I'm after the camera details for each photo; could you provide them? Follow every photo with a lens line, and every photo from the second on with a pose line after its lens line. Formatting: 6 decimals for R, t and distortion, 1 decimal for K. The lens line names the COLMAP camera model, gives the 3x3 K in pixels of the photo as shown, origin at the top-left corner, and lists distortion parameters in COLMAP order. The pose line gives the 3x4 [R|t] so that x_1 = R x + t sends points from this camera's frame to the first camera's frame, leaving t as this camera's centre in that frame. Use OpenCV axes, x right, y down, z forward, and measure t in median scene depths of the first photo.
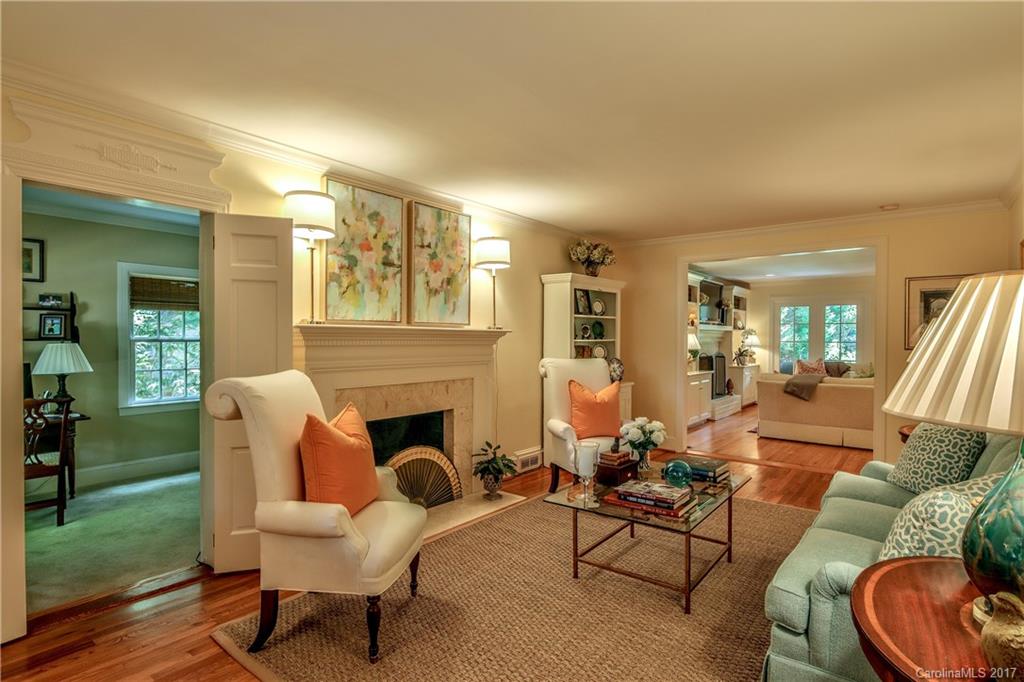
lens RADIAL K [[527.0, 0, 513.5], [0, 527.0, 345.7], [0, 0, 1]] dist [-0.001143, -0.000666]
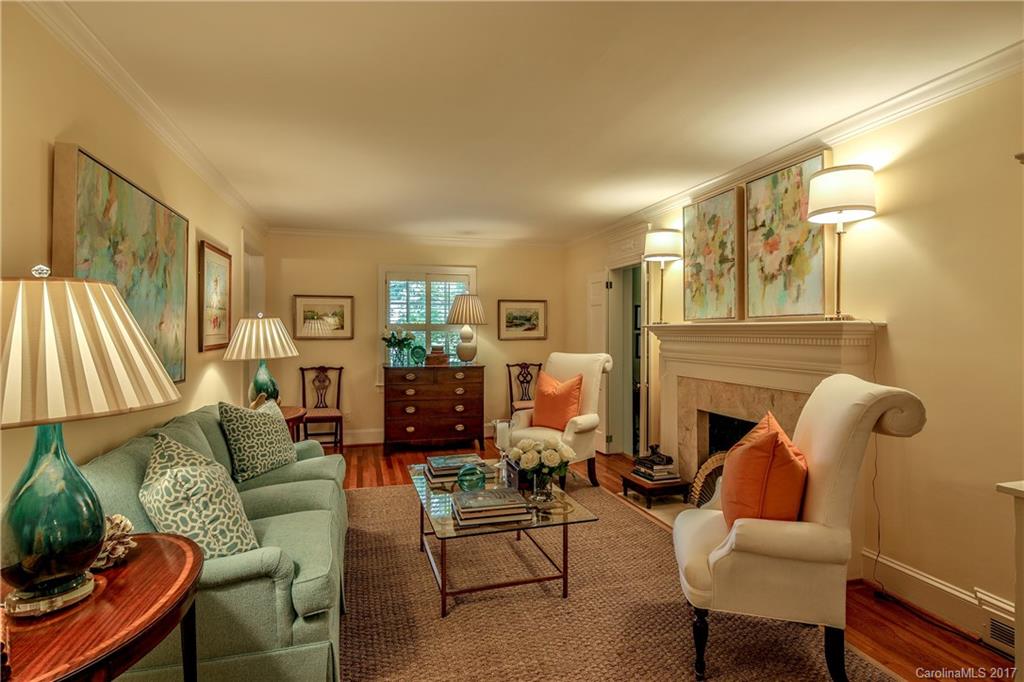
lens RADIAL K [[527.0, 0, 513.8], [0, 527.0, 334.3], [0, 0, 1]] dist [-0.001143, -0.000666]
pose [[-0.573723, -0.001303, -0.819048, 0.797097], [-0.010535, 0.999928, 0.005789, -0.016773], [0.818982, 0.011950, -0.573695, 1.227655]]
